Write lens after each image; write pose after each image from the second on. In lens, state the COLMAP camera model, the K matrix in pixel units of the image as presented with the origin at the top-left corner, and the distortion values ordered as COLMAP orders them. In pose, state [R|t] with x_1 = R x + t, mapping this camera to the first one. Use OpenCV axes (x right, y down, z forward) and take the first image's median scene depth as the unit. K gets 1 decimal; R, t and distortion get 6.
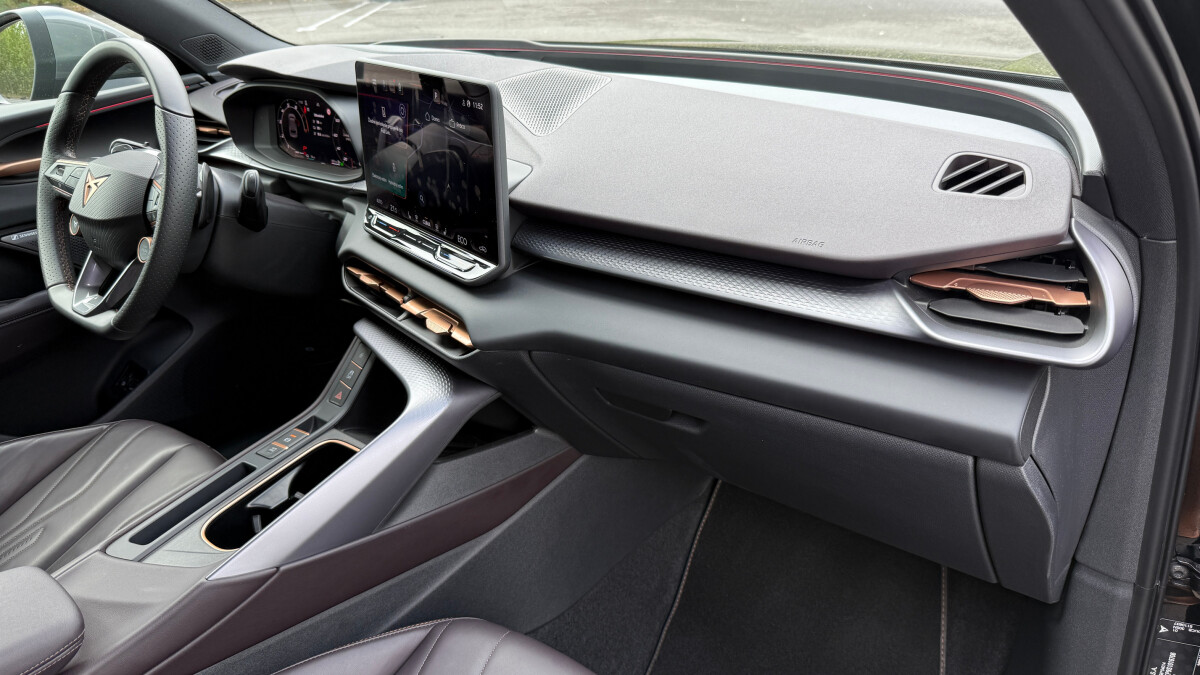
lens RADIAL K [[883.7, 0, 593.7], [0, 883.7, 351.5], [0, 0, 1]] dist [-0.004312, -0.001616]
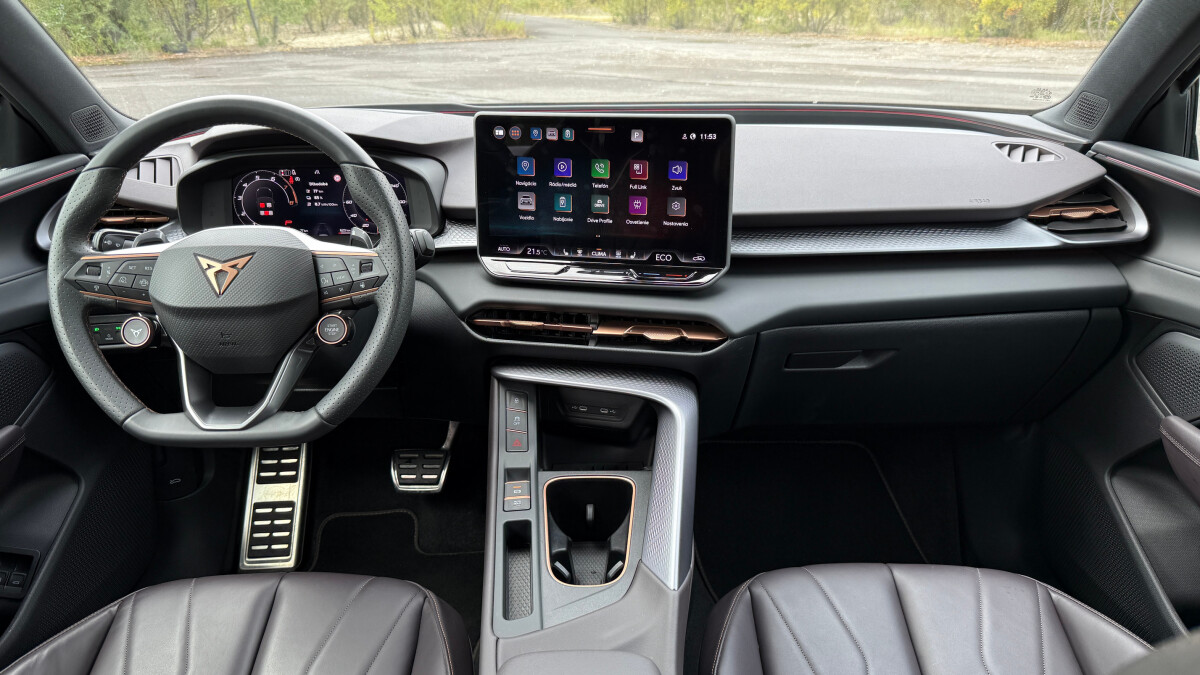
lens RADIAL K [[871.1, 0, 600.0], [0, 871.1, 337.5], [0, 0, 1]] dist [0.012969, 0.003107]
pose [[0.760783, -0.186803, 0.621541, -0.752567], [0.254241, 0.966922, -0.020592, -0.018880], [-0.597135, 0.173688, 0.783111, 0.147471]]
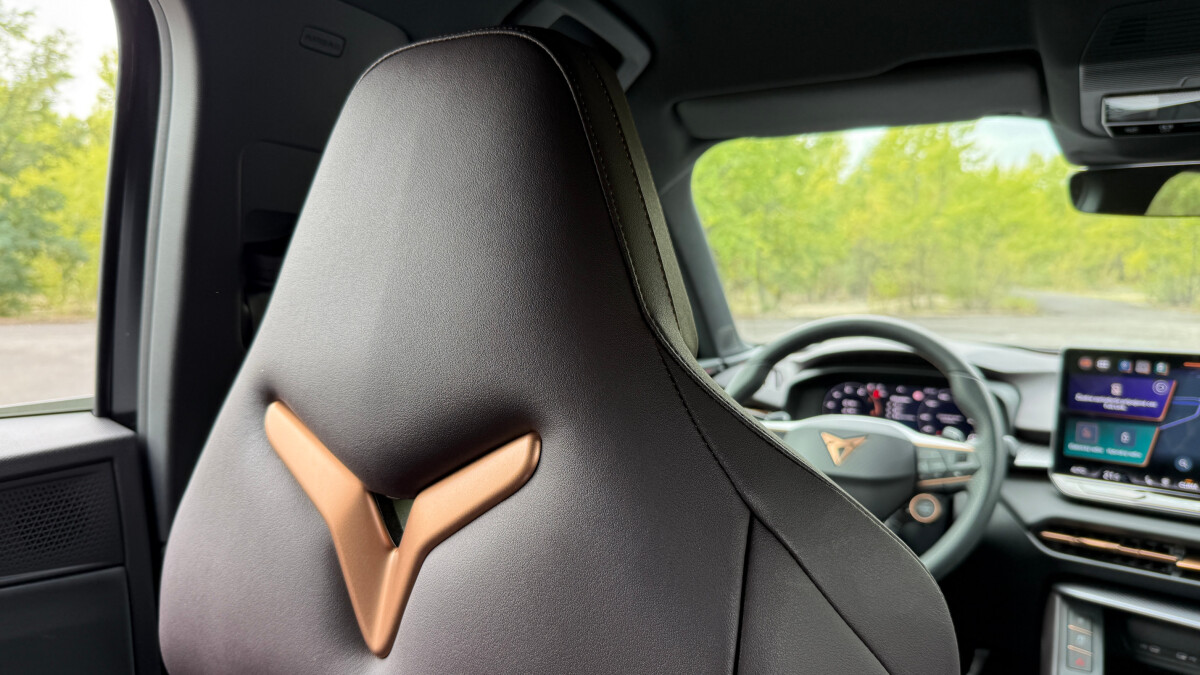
lens RADIAL K [[883.7, 0, 593.7], [0, 883.7, 351.5], [0, 0, 1]] dist [-0.004312, -0.001616]
pose [[0.985460, 0.048465, 0.162851, -0.948134], [0.014153, 0.931711, -0.362924, 0.075175], [-0.169319, 0.359952, 0.917478, 0.048826]]
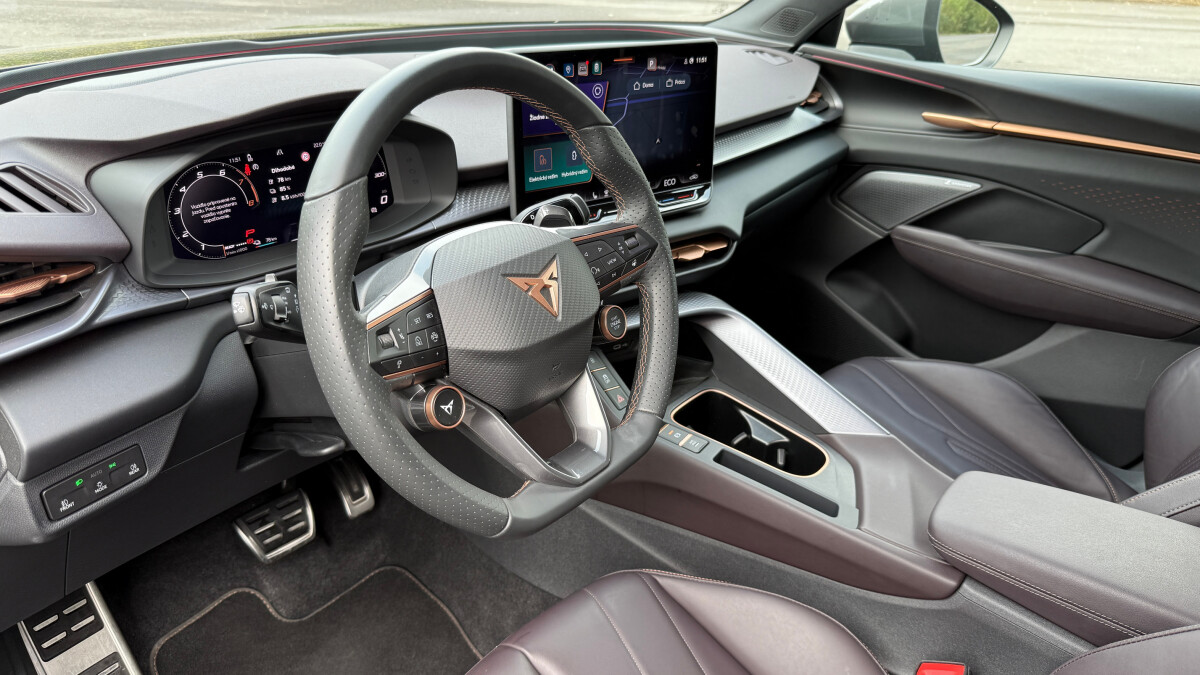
lens RADIAL K [[883.7, 0, 593.7], [0, 883.7, 351.5], [0, 0, 1]] dist [-0.004312, -0.001616]
pose [[-0.041917, -0.393239, 0.918480, -1.068377], [0.391298, 0.839392, 0.377236, -0.340479], [-0.919309, 0.375212, 0.118689, 0.836398]]
